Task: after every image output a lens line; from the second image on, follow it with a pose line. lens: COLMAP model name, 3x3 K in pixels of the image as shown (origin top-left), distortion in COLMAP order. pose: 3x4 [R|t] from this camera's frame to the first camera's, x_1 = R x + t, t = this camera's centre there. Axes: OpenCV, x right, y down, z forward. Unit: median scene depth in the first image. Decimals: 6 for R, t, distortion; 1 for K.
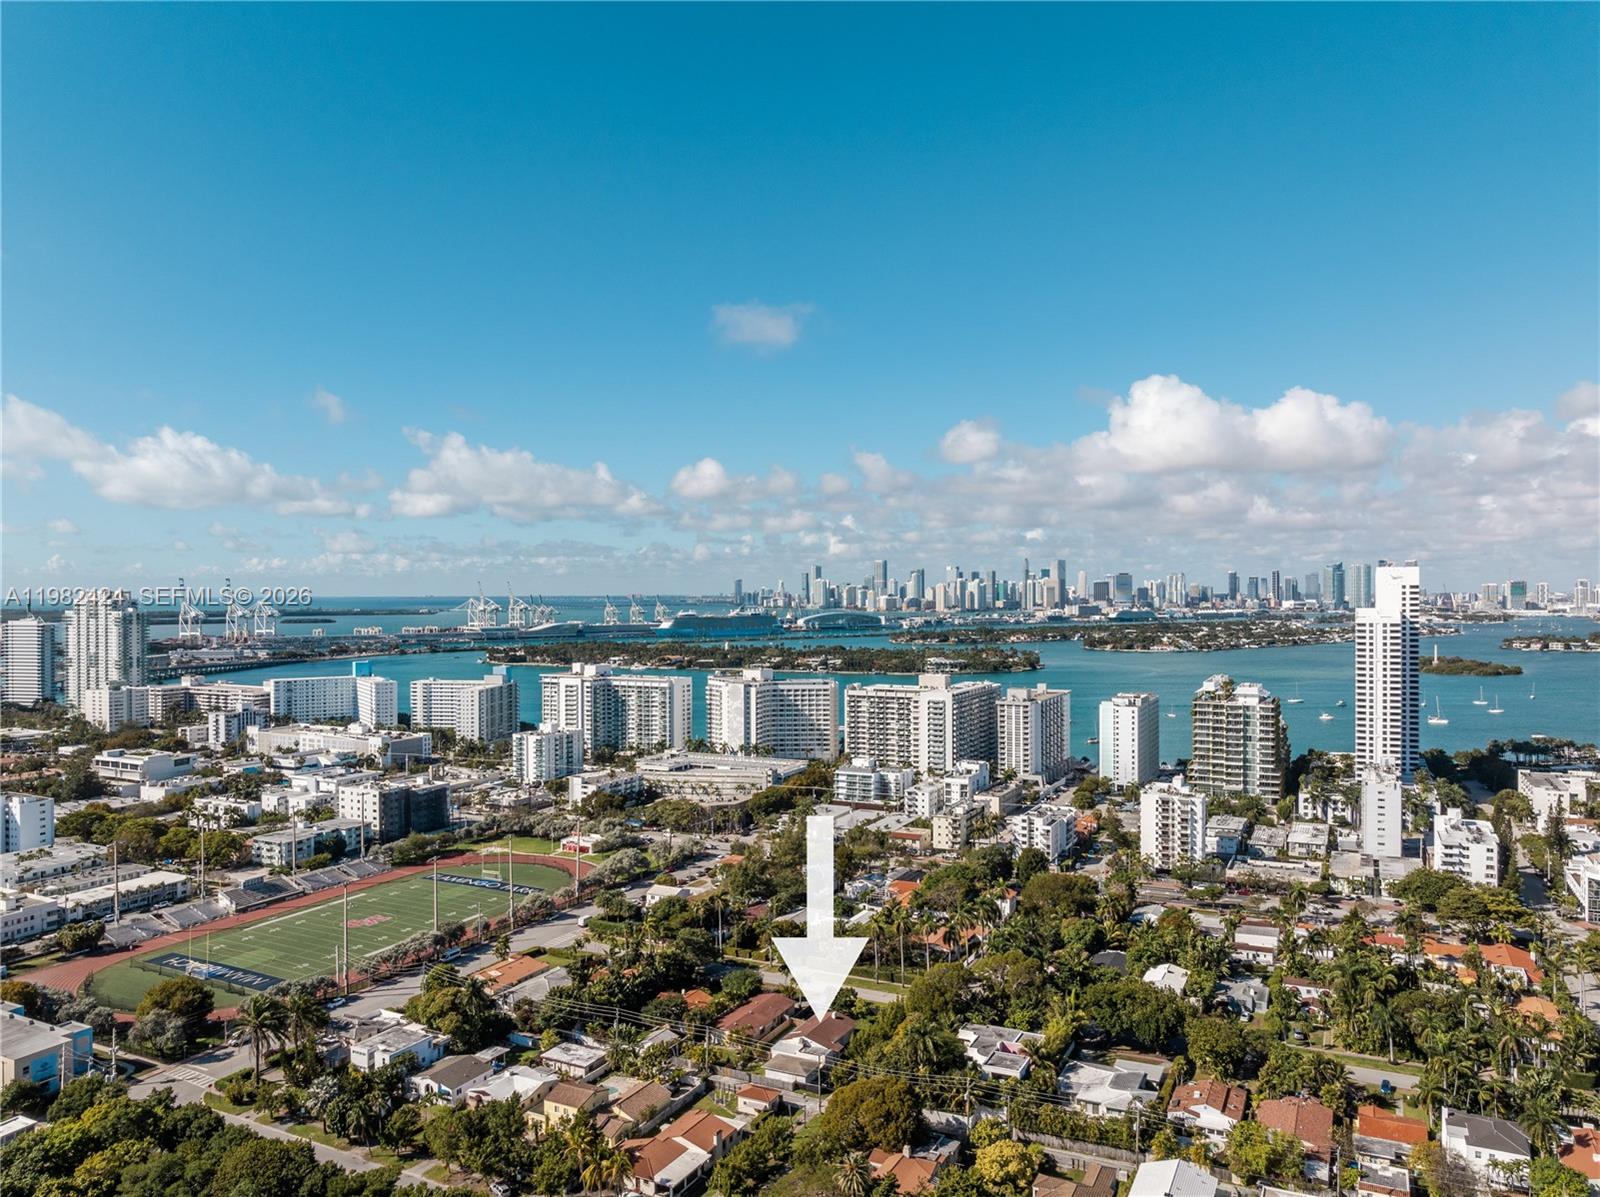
lens RADIAL K [[1127.9, 0, 802.2], [0, 1127.9, 588.8], [0, 0, 1]] dist [-0.041003, 0.009489]
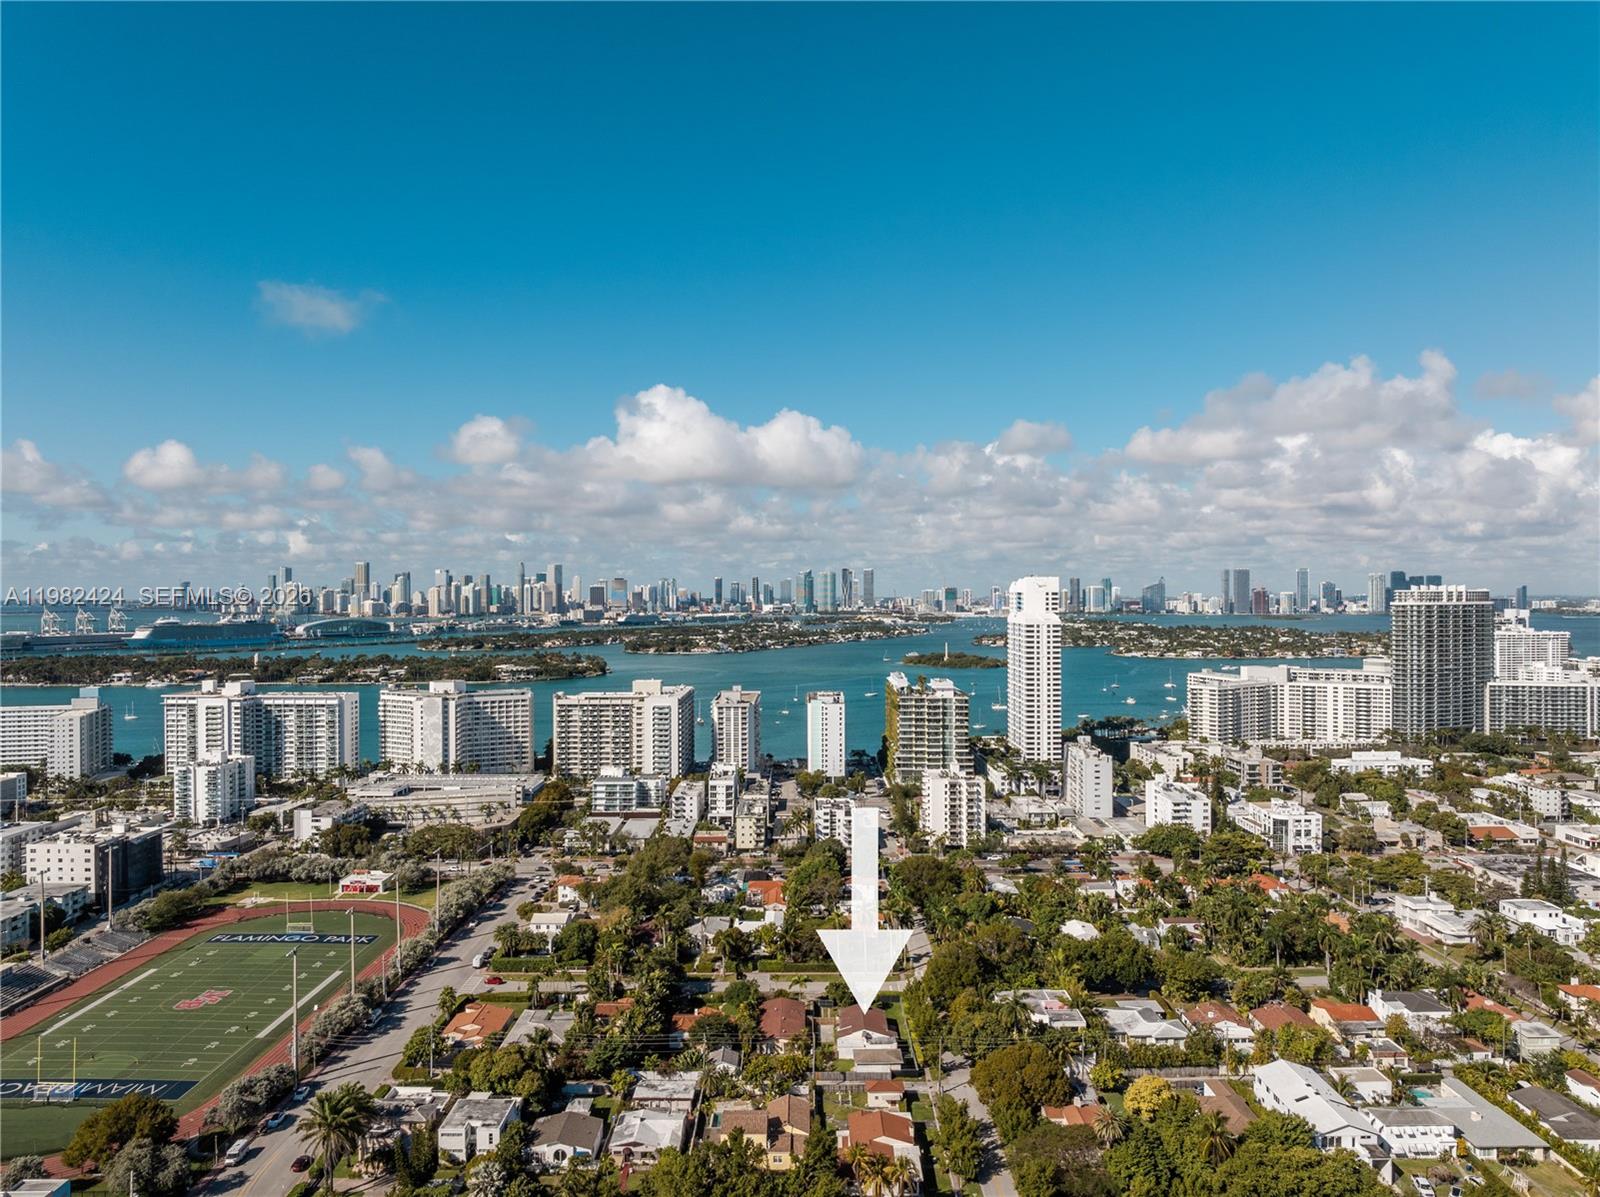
lens RADIAL K [[1127.9, 0, 813.5], [0, 1127.9, 599.0], [0, 0, 1]] dist [-0.041003, 0.009489]
pose [[0.891223, -0.000051, 0.453566, -0.231928], [-0.002269, 0.999987, 0.004571, -0.001235], [-0.453560, -0.005103, 0.891211, 0.045712]]
